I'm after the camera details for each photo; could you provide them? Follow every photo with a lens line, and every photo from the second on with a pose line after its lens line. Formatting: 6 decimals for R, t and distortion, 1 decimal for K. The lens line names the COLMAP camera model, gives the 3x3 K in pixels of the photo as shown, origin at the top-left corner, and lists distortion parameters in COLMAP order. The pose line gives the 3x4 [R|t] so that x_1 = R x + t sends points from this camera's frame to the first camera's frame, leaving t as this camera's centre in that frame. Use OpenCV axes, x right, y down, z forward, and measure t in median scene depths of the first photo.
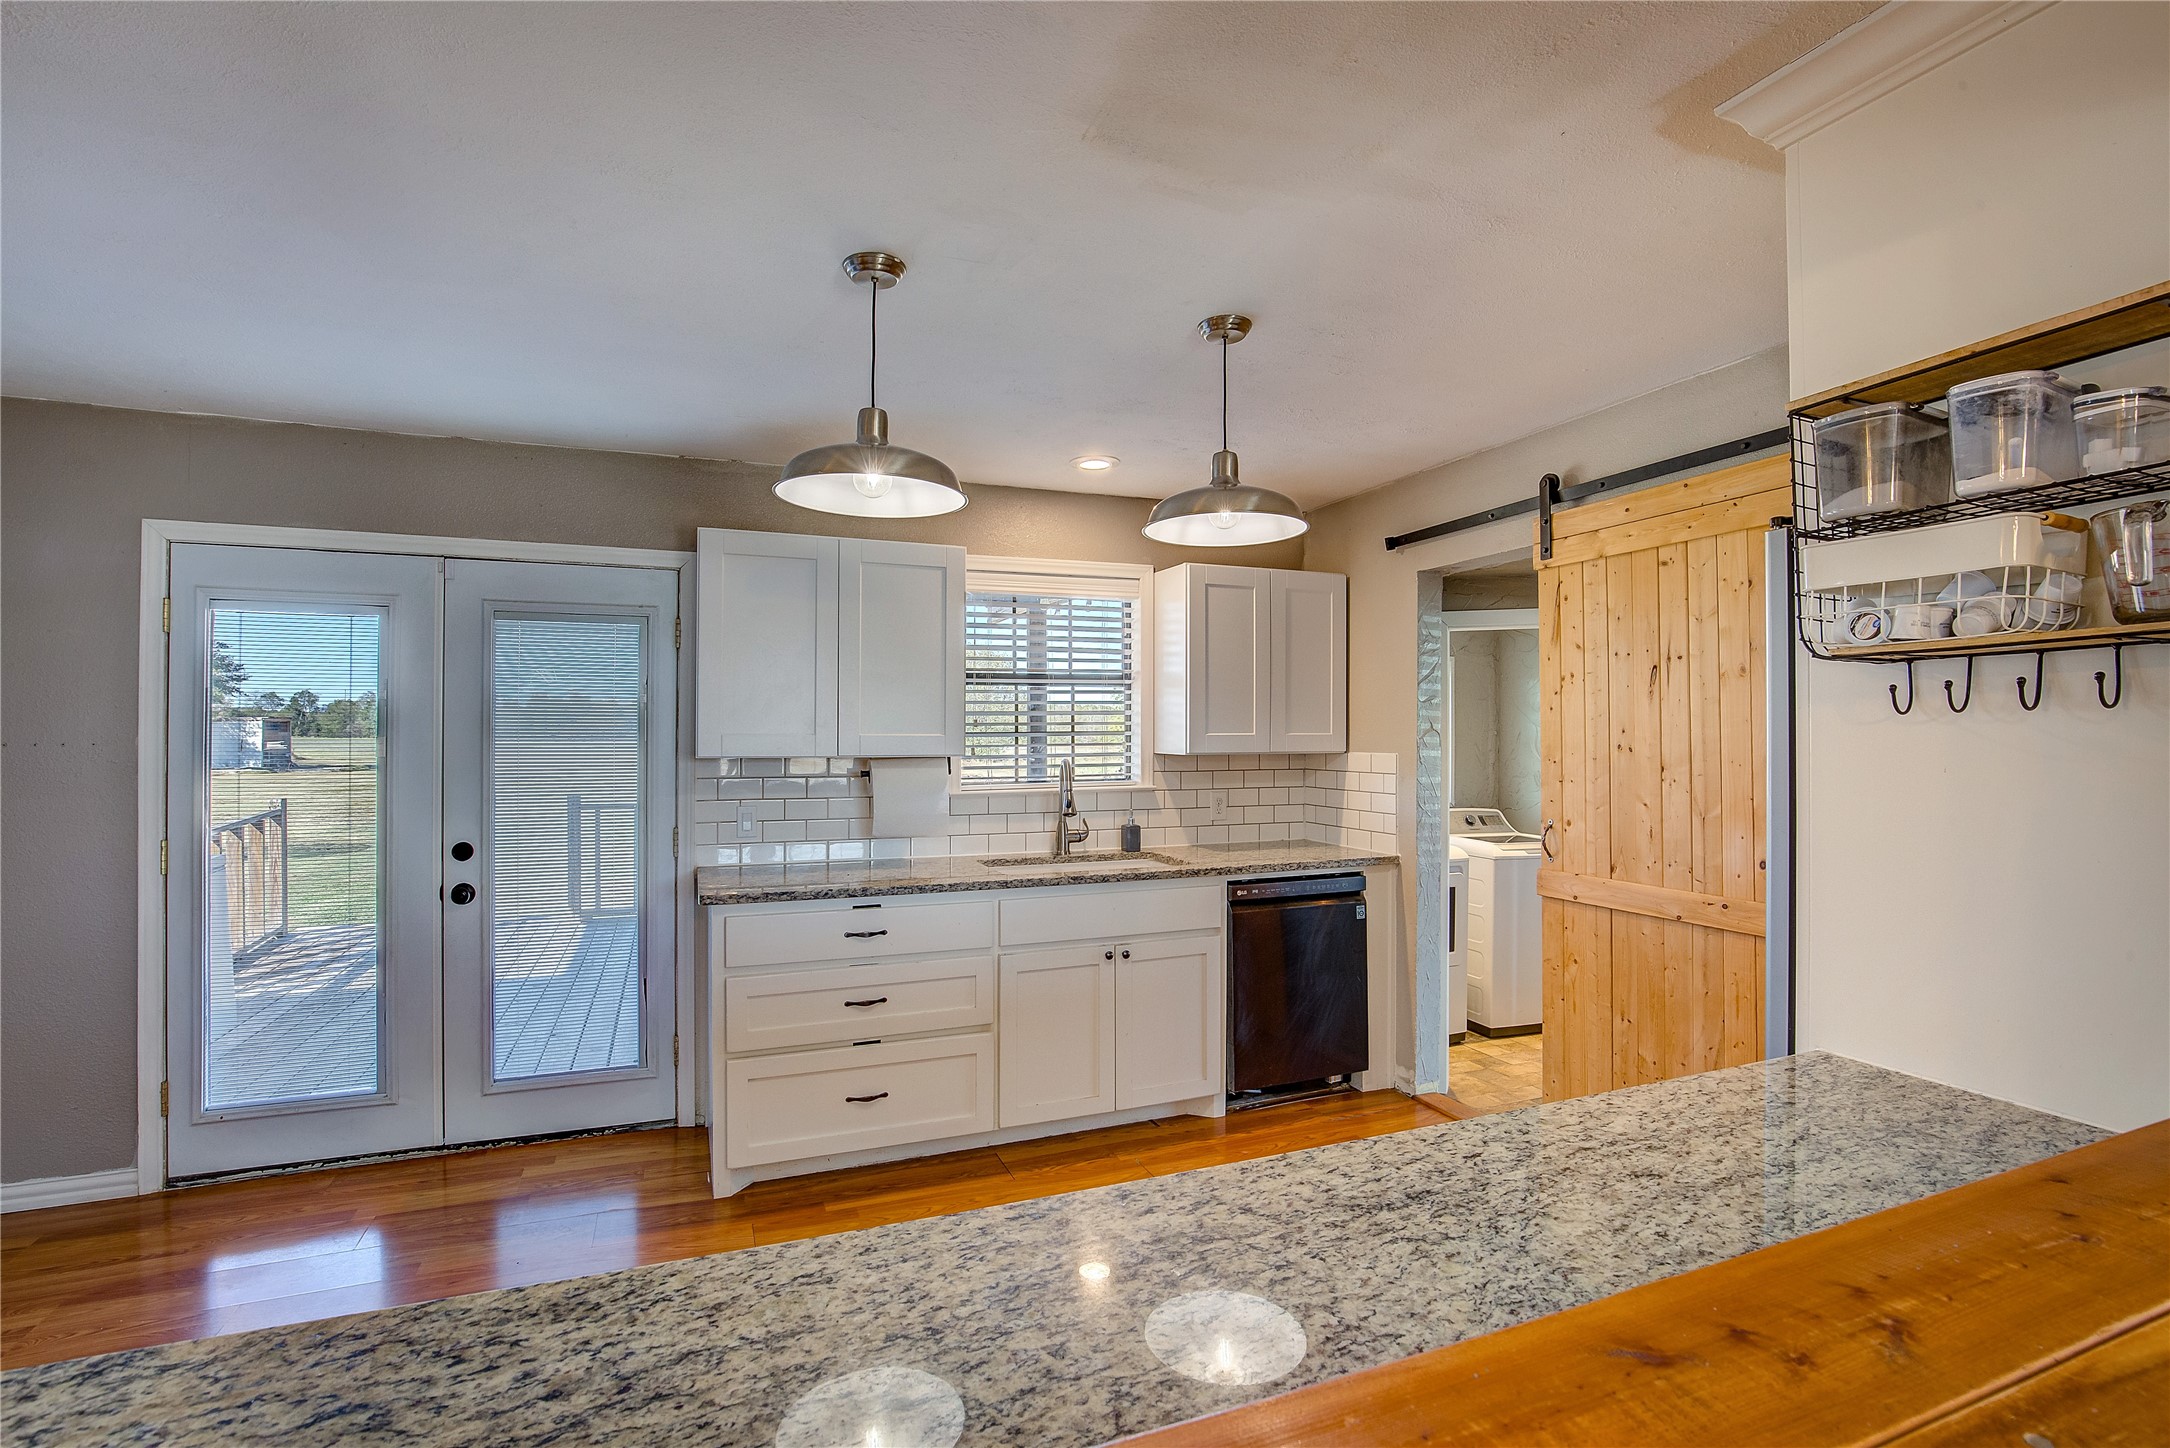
lens RADIAL K [[985.2, 0, 1097.3], [0, 985.2, 723.2], [0, 0, 1]] dist [-0.024354, 0.001238]
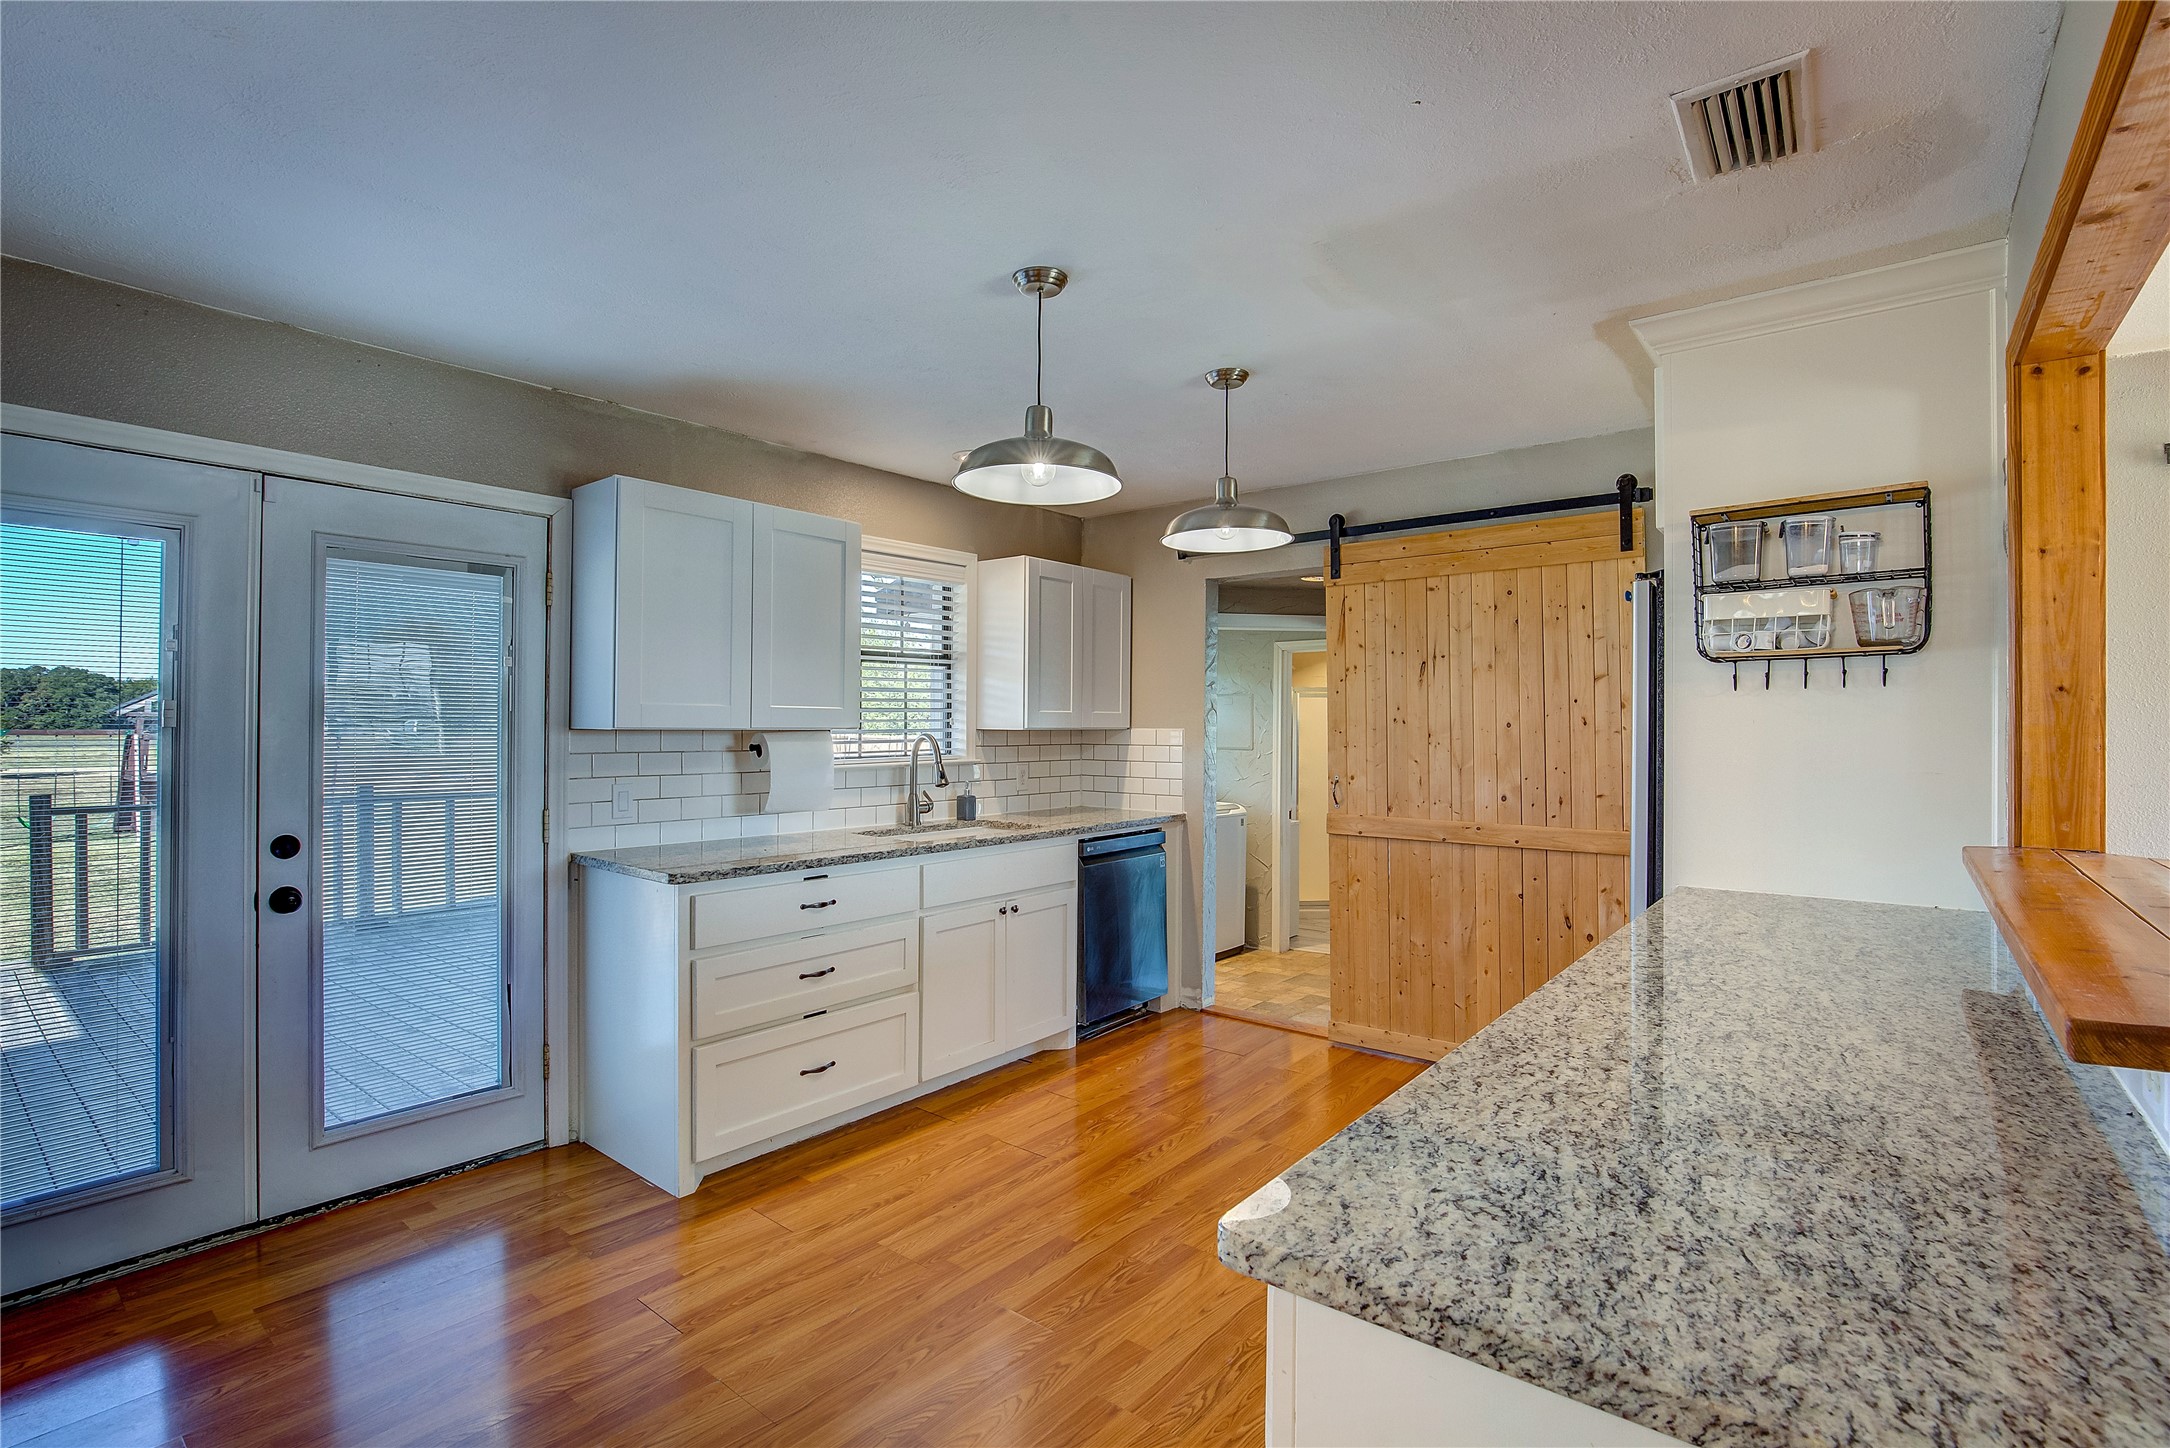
lens RADIAL K [[995.2, 0, 1084.3], [0, 995.2, 718.0], [0, 0, 1]] dist [-0.026150, 0.006118]
pose [[0.877640, 0.006174, 0.479280, -0.454247], [-0.008352, 0.999962, 0.002412, 0.018797], [-0.479247, -0.006119, 0.877658, -0.012496]]
